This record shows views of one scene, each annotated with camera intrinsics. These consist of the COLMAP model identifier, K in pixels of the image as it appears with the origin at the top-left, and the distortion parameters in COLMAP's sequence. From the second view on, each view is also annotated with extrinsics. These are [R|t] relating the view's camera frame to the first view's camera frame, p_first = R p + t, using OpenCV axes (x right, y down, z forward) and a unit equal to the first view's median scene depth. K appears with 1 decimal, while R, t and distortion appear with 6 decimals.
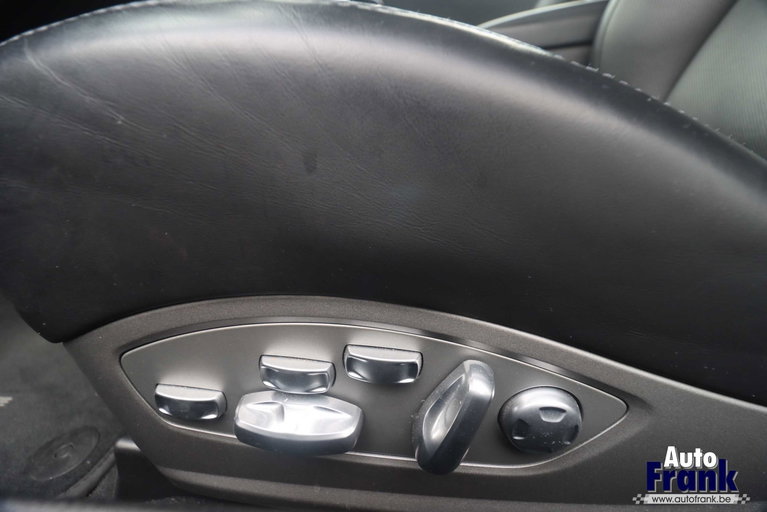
lens RADIAL K [[360.0, 0, 386.6], [0, 360.0, 252.8], [0, 0, 1]] dist [-0.000013, -0.012247]
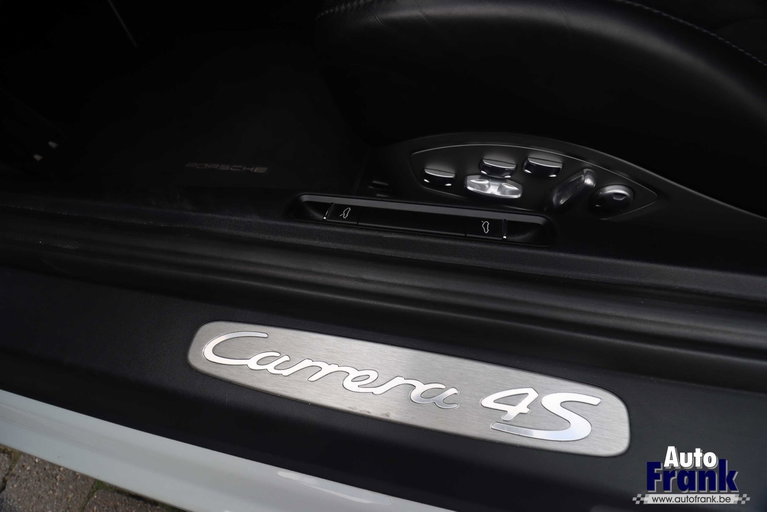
lens RADIAL K [[360.0, 0, 386.6], [0, 360.0, 252.8], [0, 0, 1]] dist [-0.000013, -0.012247]
pose [[0.978001, 0.123591, -0.168043, -0.479530], [-0.023989, 0.866873, 0.497951, -0.288017], [0.207214, -0.482966, 0.850768, -1.230345]]
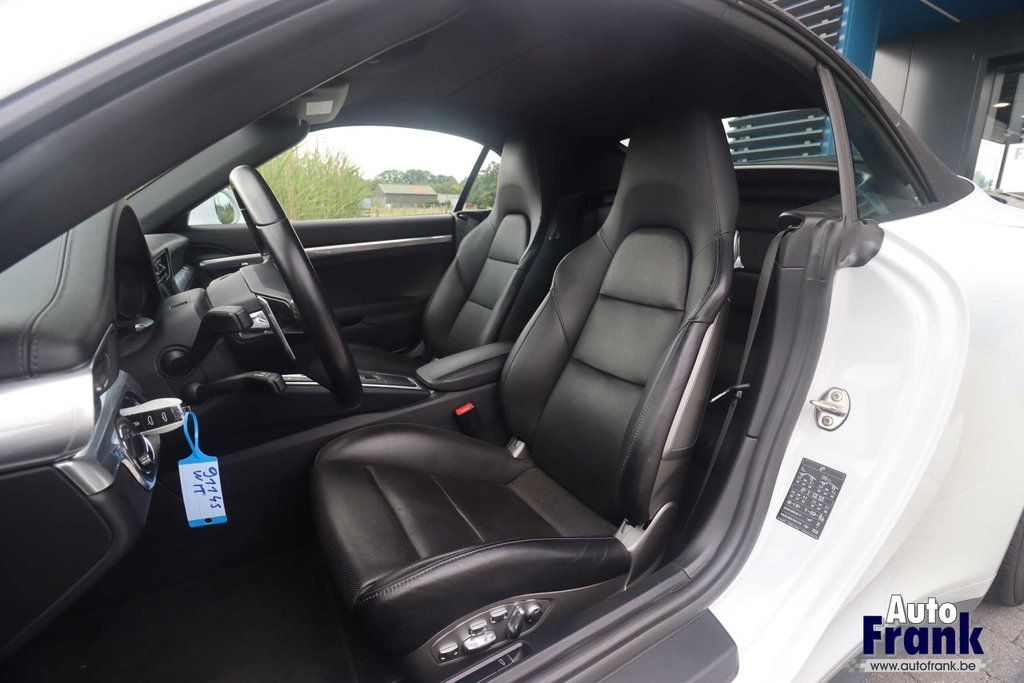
lens RADIAL K [[480.7, 0, 516.1], [0, 480.7, 337.2], [0, 0, 1]] dist [-0.000013, -0.012247]
pose [[0.845949, -0.135454, 0.515773, -2.178139], [0.227395, 0.966487, -0.119143, -2.014599], [-0.482350, 0.218073, 0.848400, -4.307094]]
